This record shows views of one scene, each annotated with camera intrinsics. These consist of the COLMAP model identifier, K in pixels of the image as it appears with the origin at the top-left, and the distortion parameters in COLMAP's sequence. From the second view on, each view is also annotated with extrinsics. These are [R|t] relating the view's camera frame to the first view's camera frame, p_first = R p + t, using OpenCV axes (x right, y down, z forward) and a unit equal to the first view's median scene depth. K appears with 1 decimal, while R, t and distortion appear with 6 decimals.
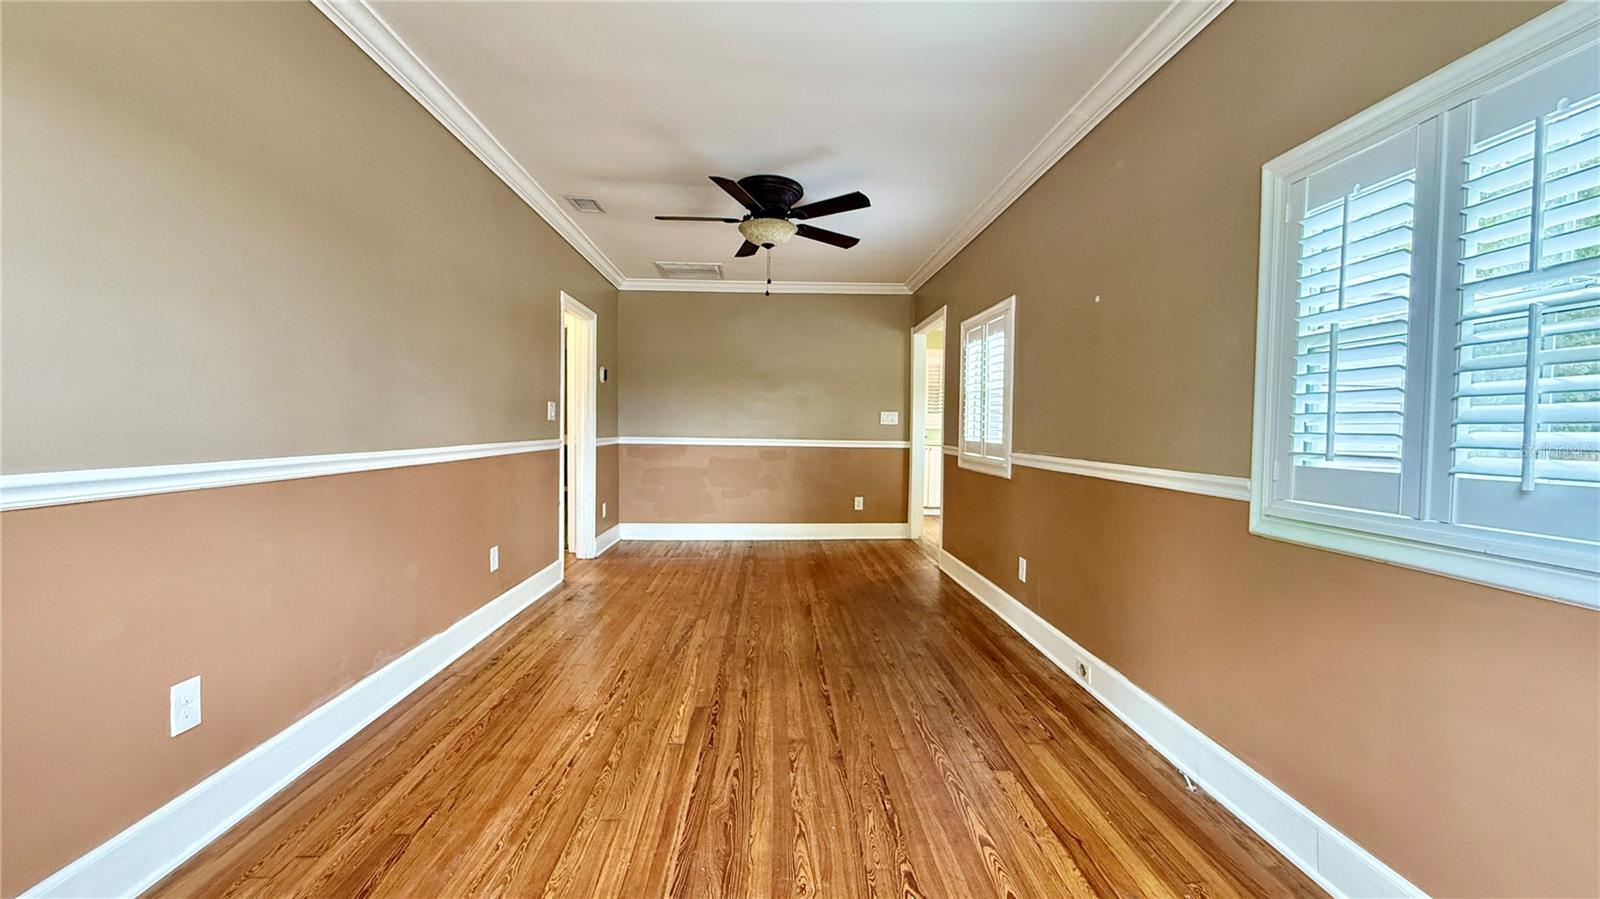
lens RADIAL K [[655.9, 0, 800.0], [0, 655.9, 449.5], [0, 0, 1]] dist [0.001431, 0.000000]
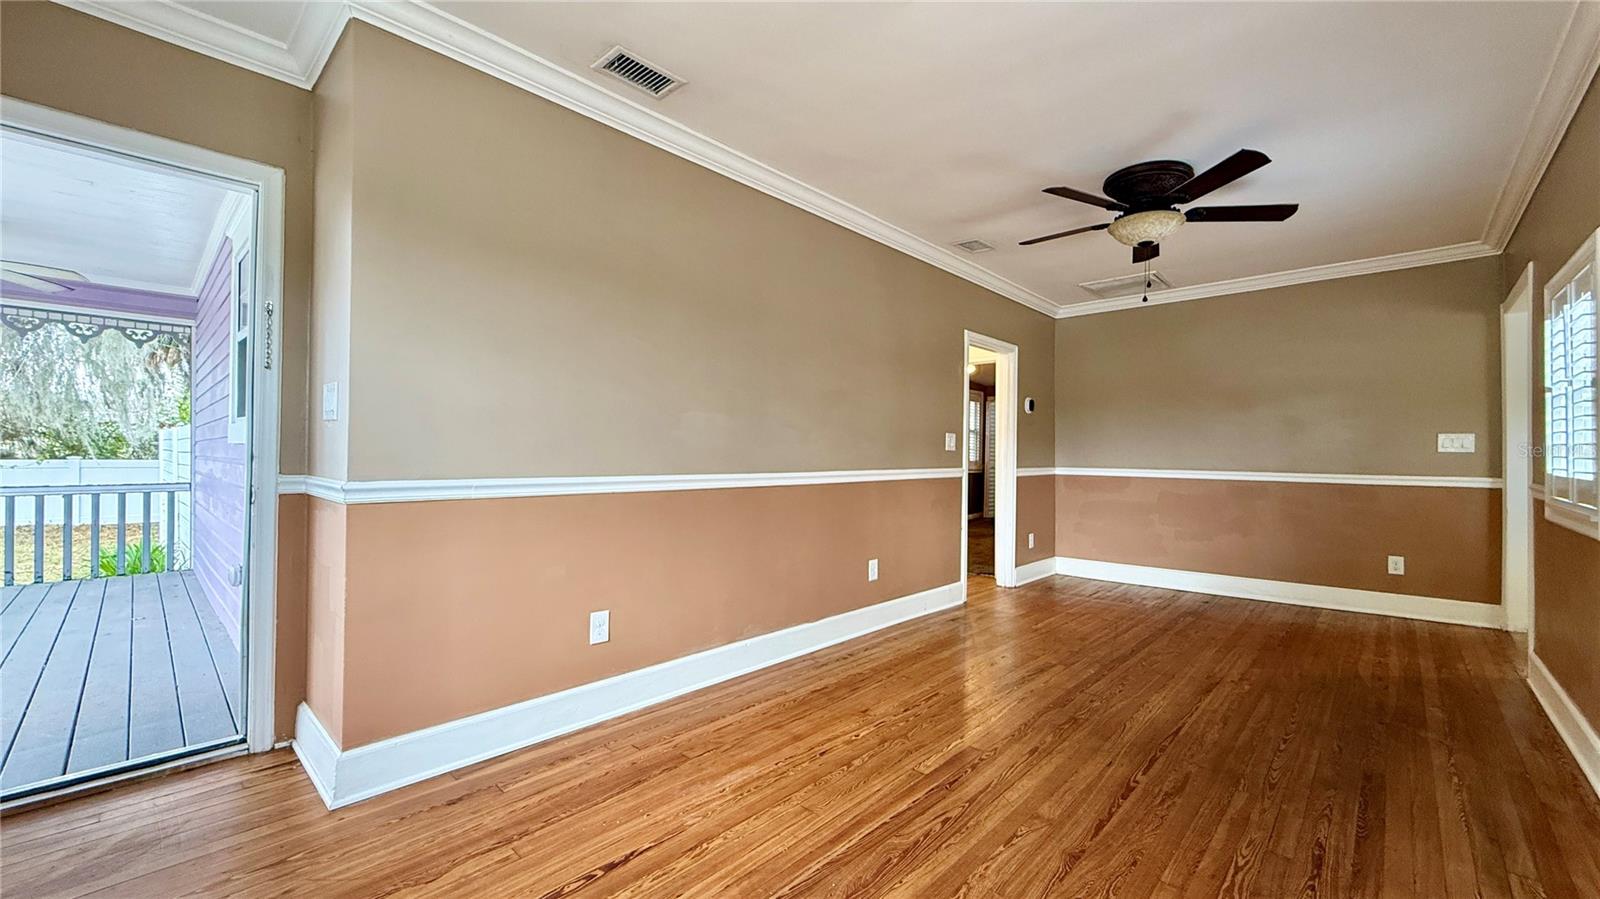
lens RADIAL K [[636.0, 0, 797.9], [0, 636.0, 448.9], [0, 0, 1]] dist [0.002811, -0.000015]
pose [[0.697232, -0.013562, -0.716717, 0.304109], [-0.023844, 0.998829, -0.042096, 0.004514], [0.716449, 0.046441, 0.696092, 0.139649]]
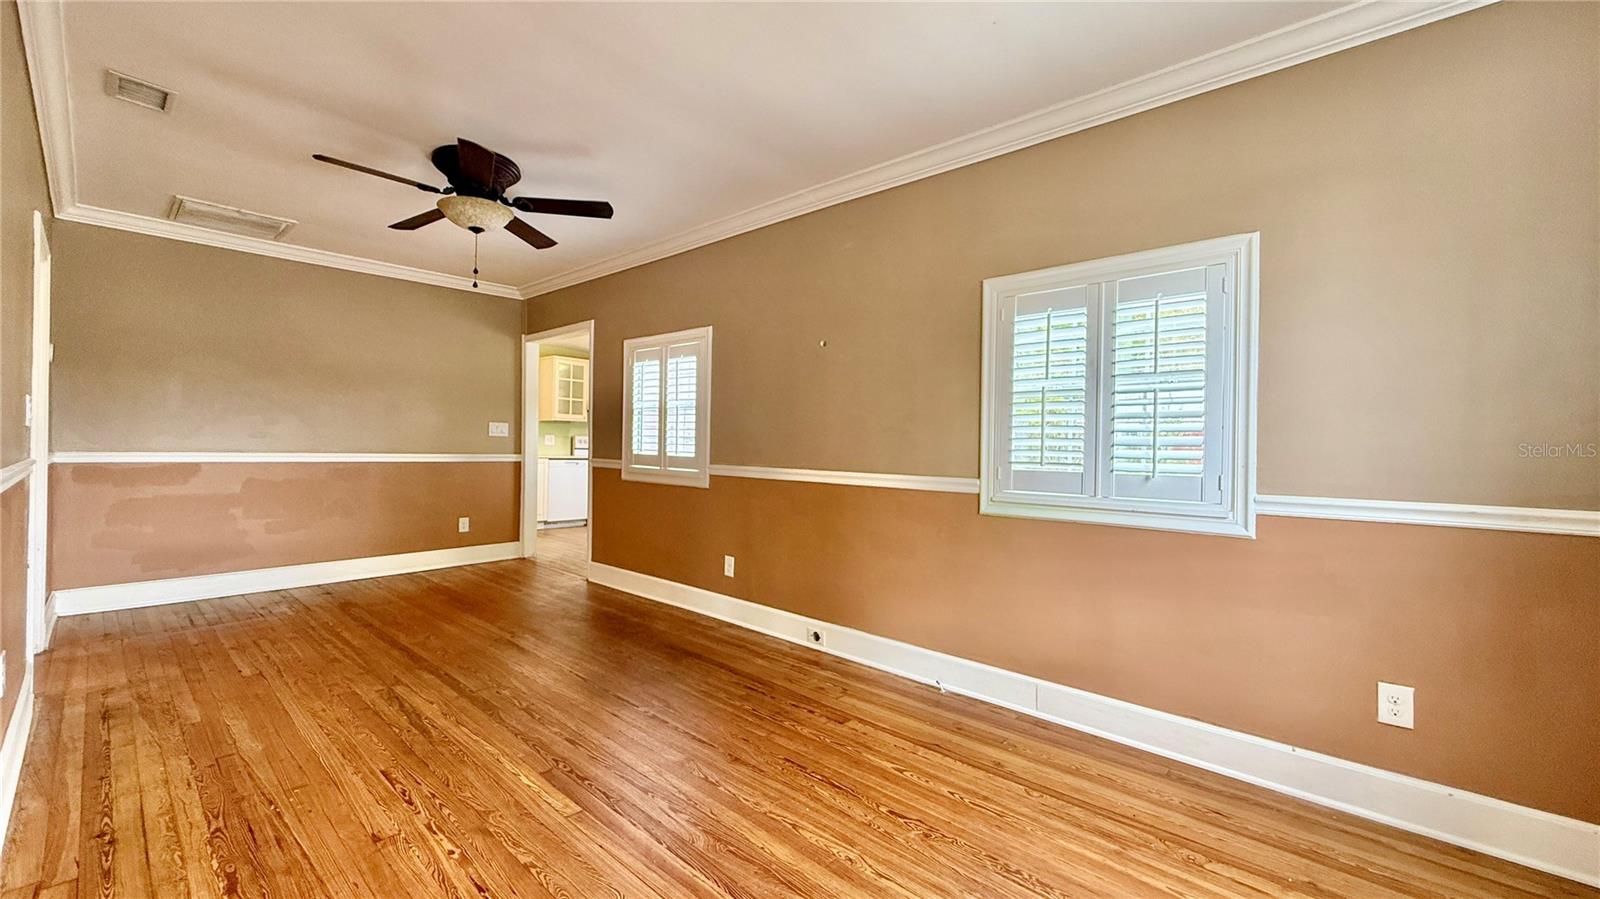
lens RADIAL K [[636.0, 0, 797.9], [0, 636.0, 448.9], [0, 0, 1]] dist [0.002811, -0.000015]
pose [[0.705905, -0.005003, 0.708289, -0.455440], [0.016115, 0.999830, -0.008998, -0.012605], [-0.708123, 0.017765, 0.705866, 0.157285]]
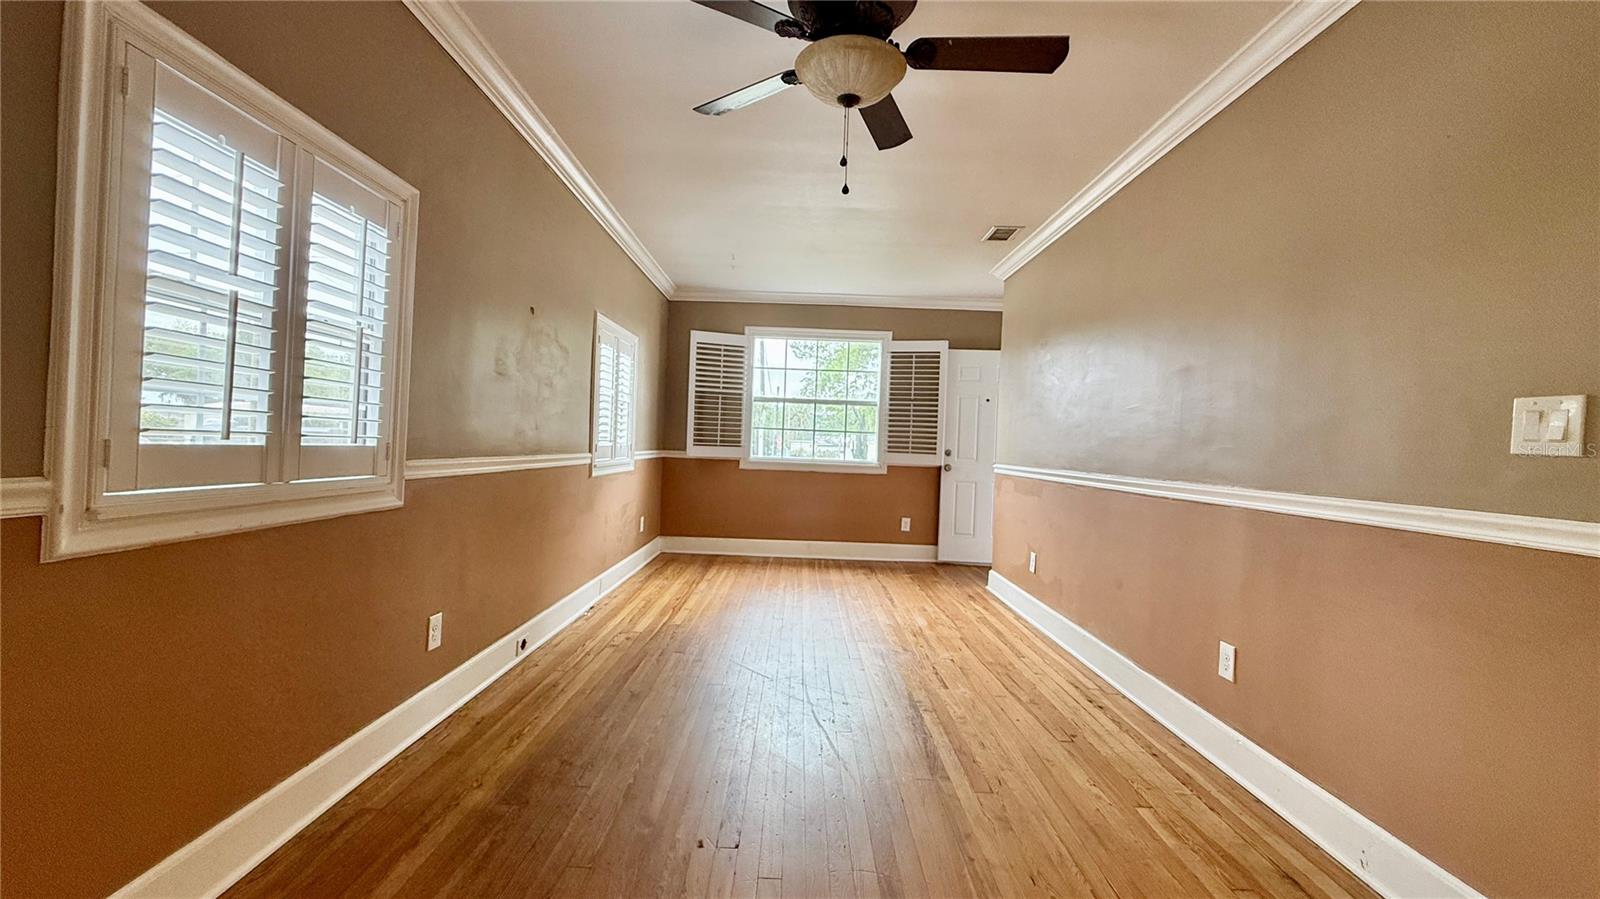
lens RADIAL K [[636.0, 0, 797.9], [0, 636.0, 448.9], [0, 0, 1]] dist [0.002811, -0.000015]
pose [[-0.997258, -0.056923, 0.047287, -0.063453], [-0.055010, 0.997651, 0.040818, -0.060894], [-0.049500, 0.038105, -0.998047, 2.028629]]
